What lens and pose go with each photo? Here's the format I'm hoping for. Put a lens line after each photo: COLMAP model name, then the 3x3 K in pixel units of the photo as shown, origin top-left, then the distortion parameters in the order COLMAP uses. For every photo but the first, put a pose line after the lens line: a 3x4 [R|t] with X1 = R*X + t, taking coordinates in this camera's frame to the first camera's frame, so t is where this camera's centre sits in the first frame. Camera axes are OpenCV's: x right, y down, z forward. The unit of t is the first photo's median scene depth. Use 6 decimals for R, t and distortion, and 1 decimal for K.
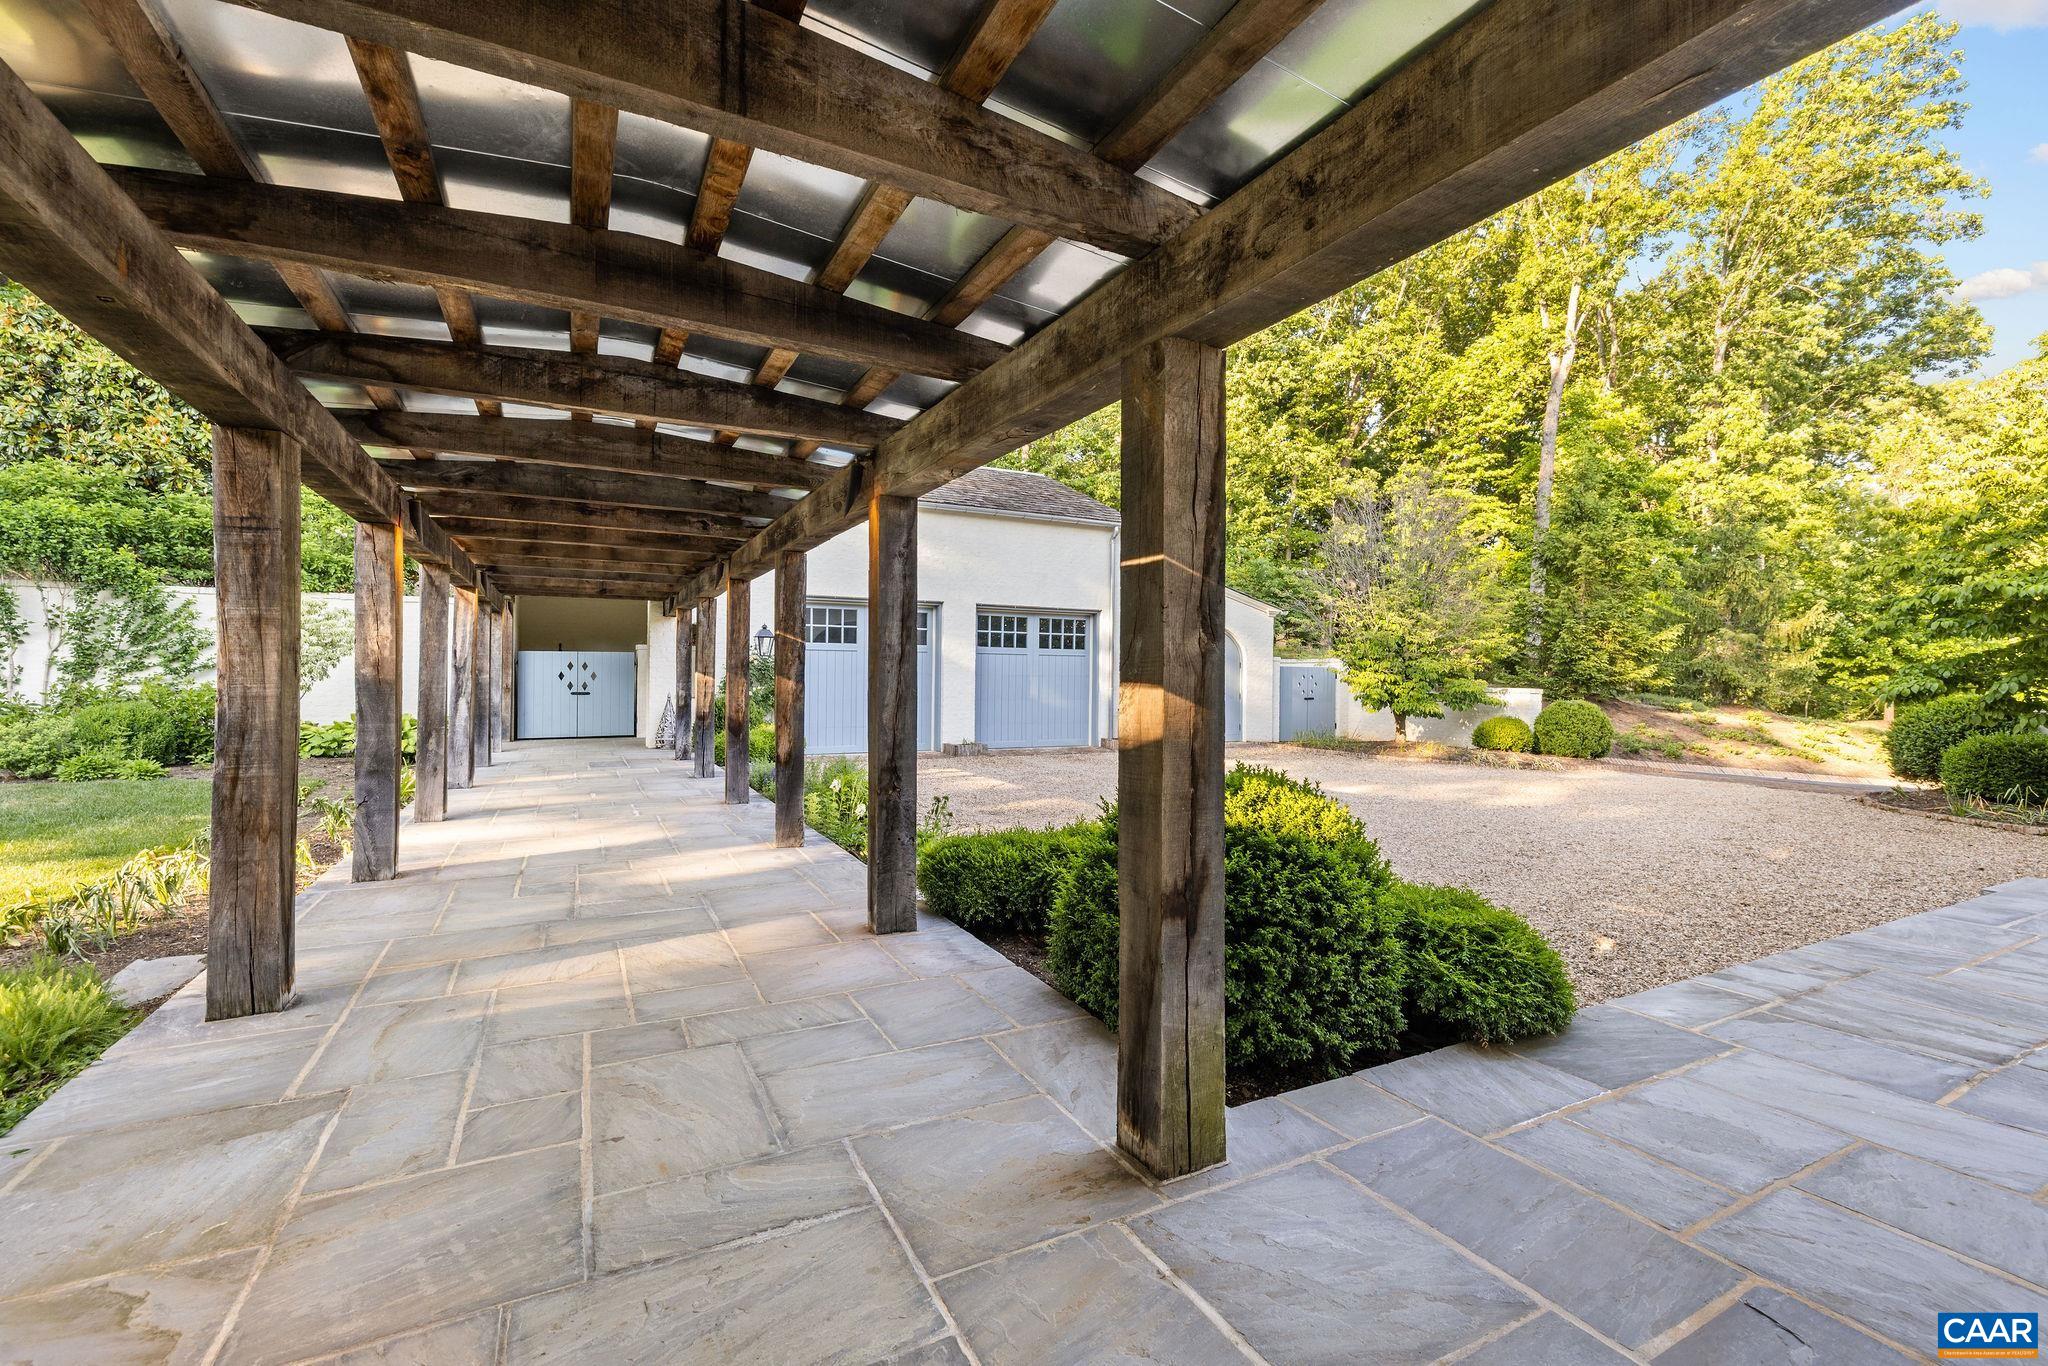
lens RADIAL K [[866.6, 0, 1023.5], [0, 866.6, 678.6], [0, 0, 1]] dist [0.000043, 0.000041]
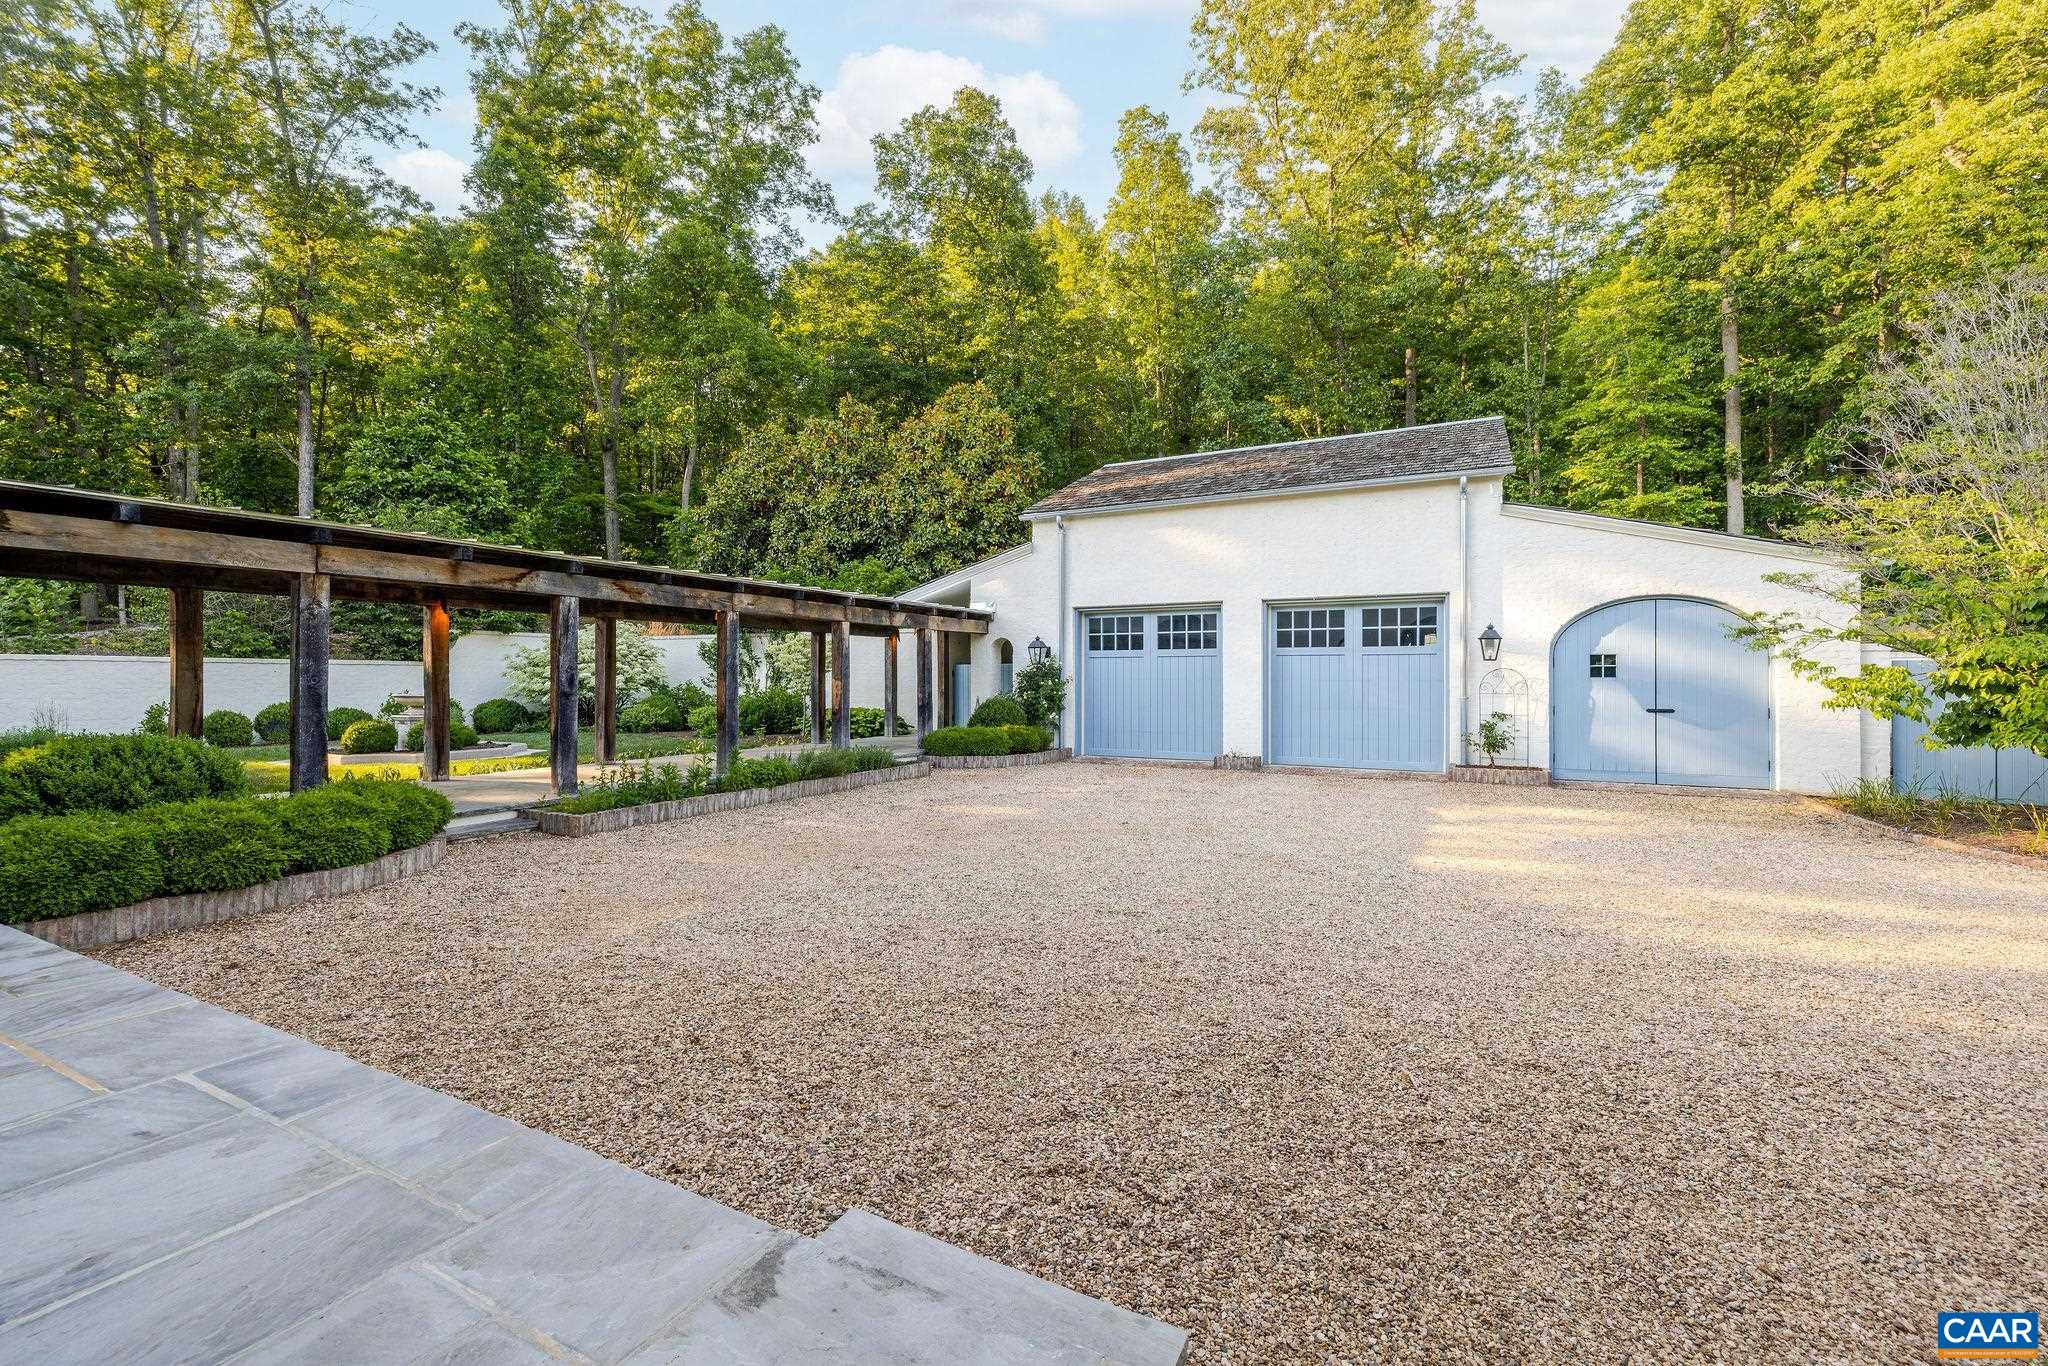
lens RADIAL K [[866.6, 0, 1021.8], [0, 866.6, 684.6], [0, 0, 1]] dist [0.000043, 0.000041]
pose [[0.579472, -0.005605, -0.814973, 0.531250], [0.002446, 0.999984, -0.005138, 0.004766], [0.814989, 0.000984, 0.579476, 0.283929]]
